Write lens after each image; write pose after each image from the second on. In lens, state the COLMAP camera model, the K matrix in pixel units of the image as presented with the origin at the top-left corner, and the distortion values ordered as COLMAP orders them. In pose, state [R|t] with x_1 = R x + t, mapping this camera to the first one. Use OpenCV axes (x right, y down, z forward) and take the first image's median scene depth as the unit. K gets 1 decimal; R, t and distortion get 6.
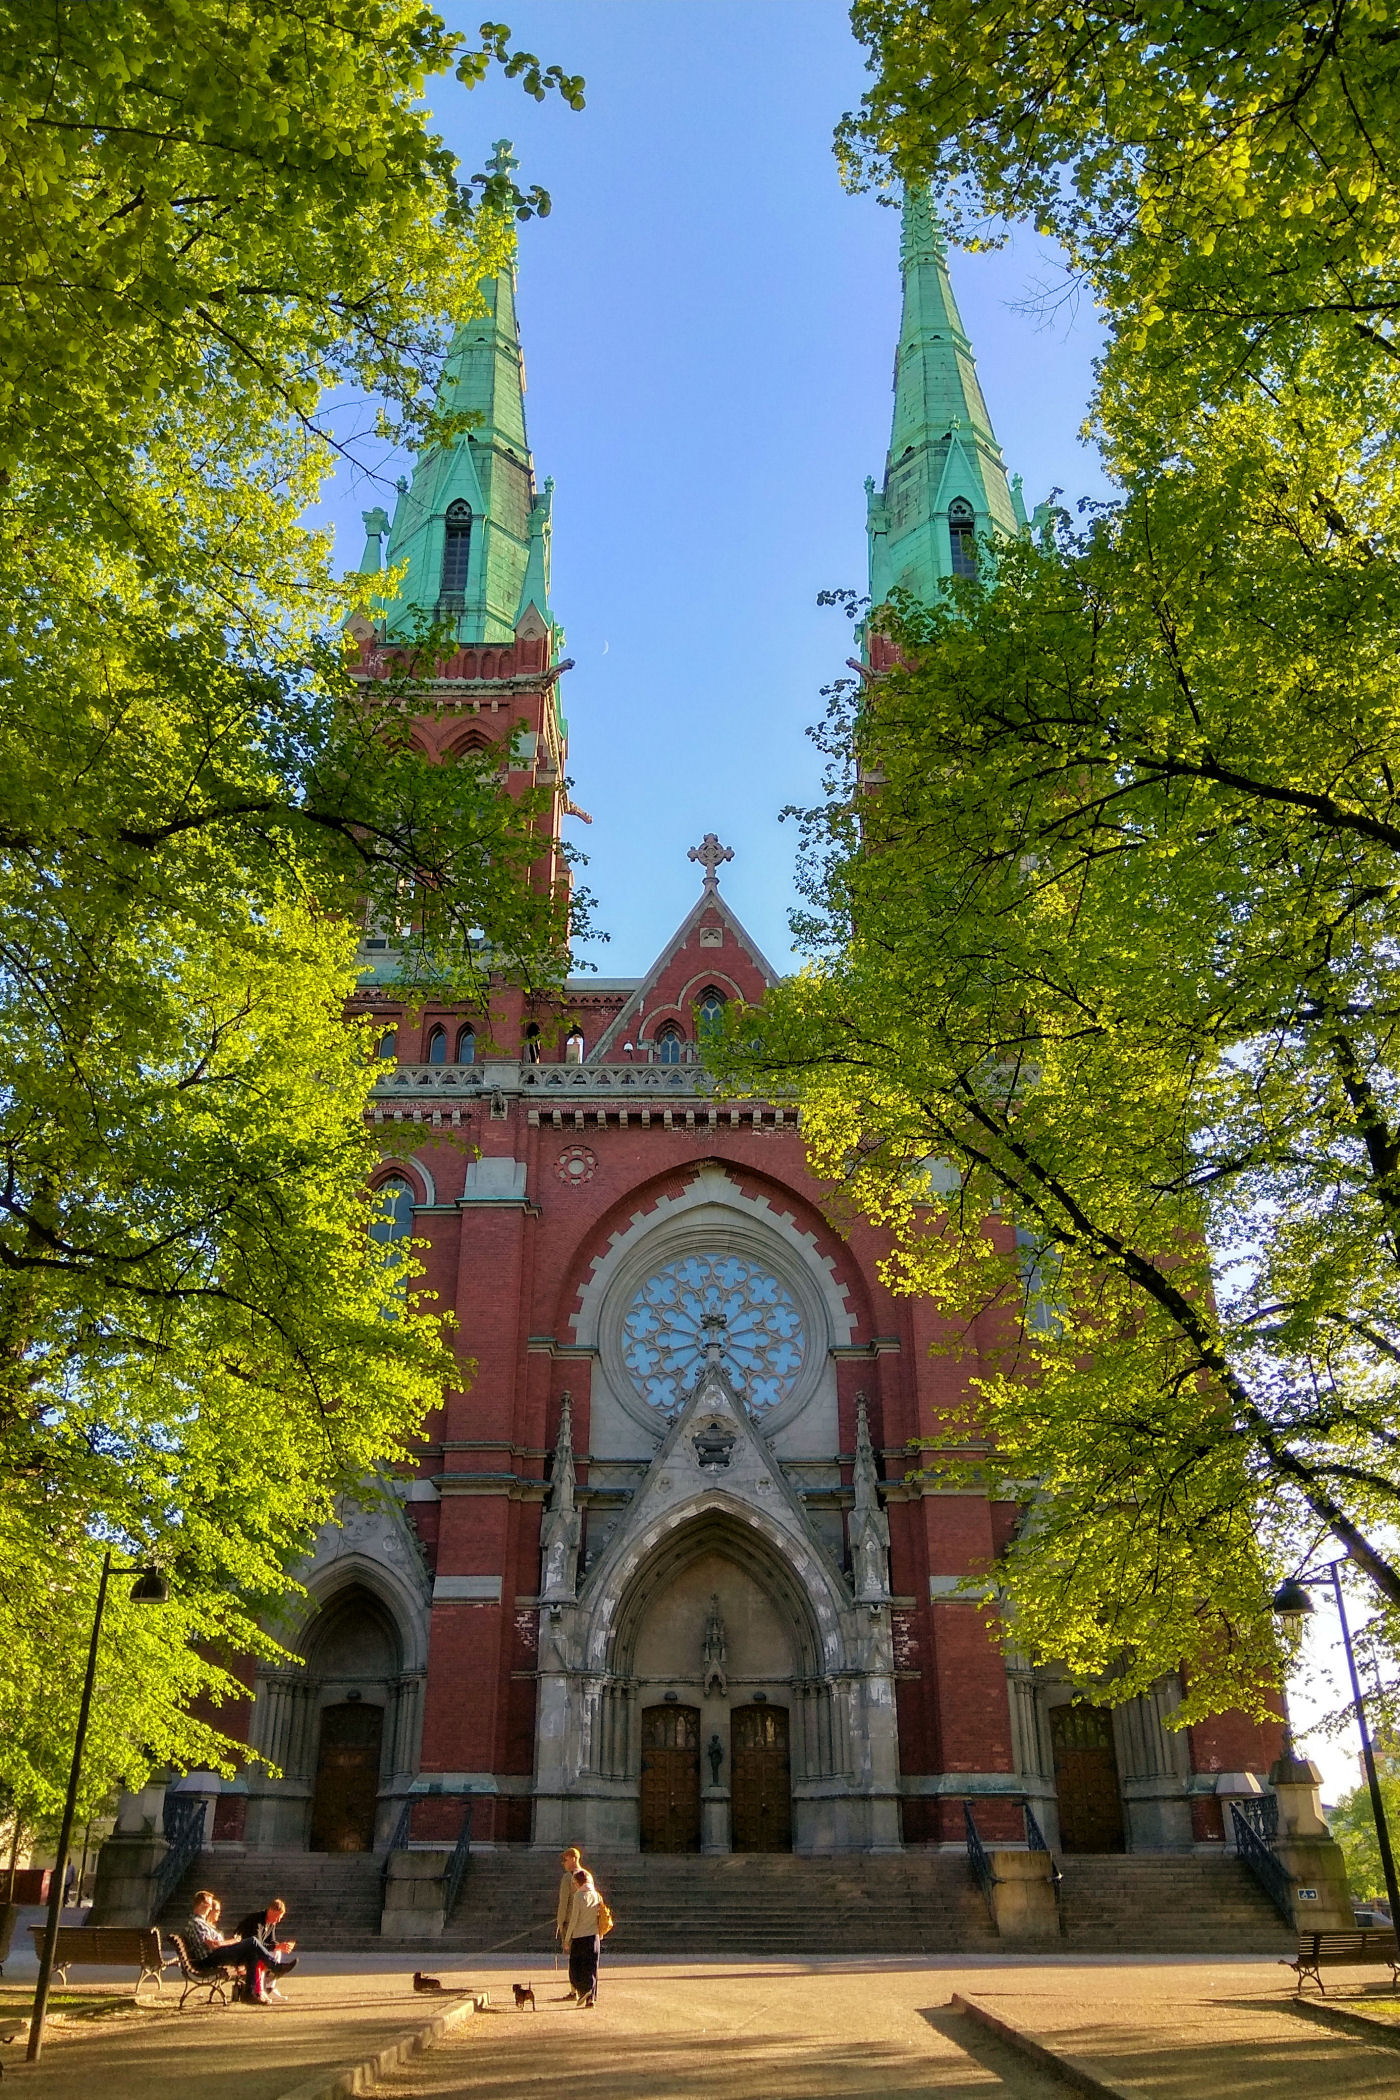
lens RADIAL K [[1648.7, 0, 689.3], [0, 1648.7, 1051.0], [0, 0, 1]] dist [0.103032, -0.193116]
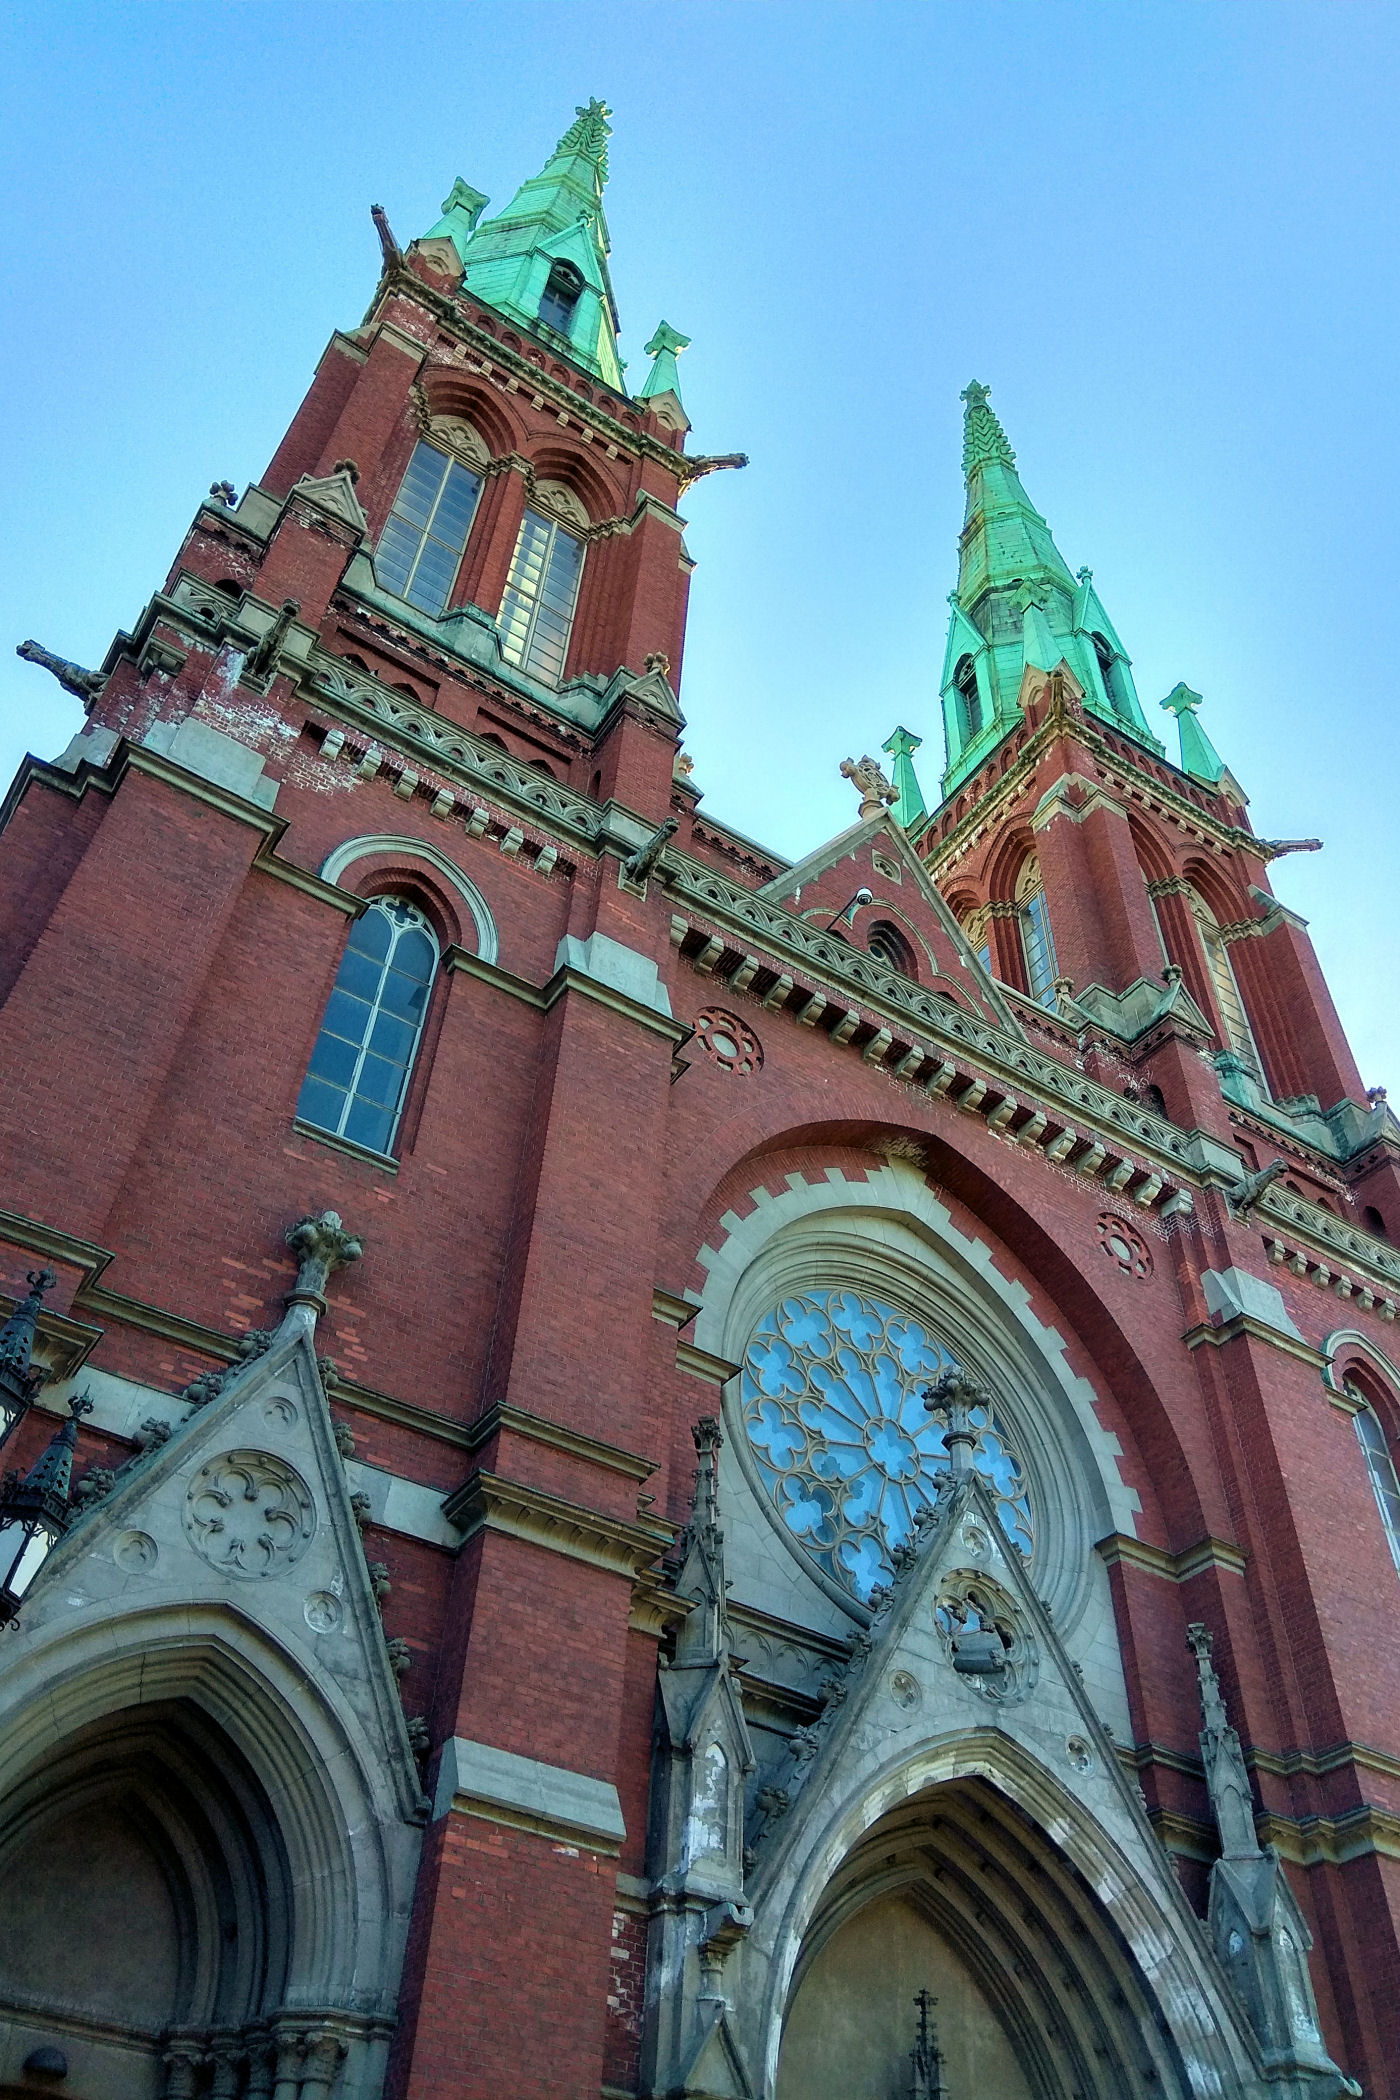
lens RADIAL K [[1647.8, 0, 731.6], [0, 1647.8, 1048.2], [0, 0, 1]] dist [0.111766, -0.195704]
pose [[0.823640, 0.428945, 0.370976, -0.281144], [-0.283330, 0.877897, -0.386032, 0.293920], [-0.491266, 0.212842, 0.844604, 0.618337]]
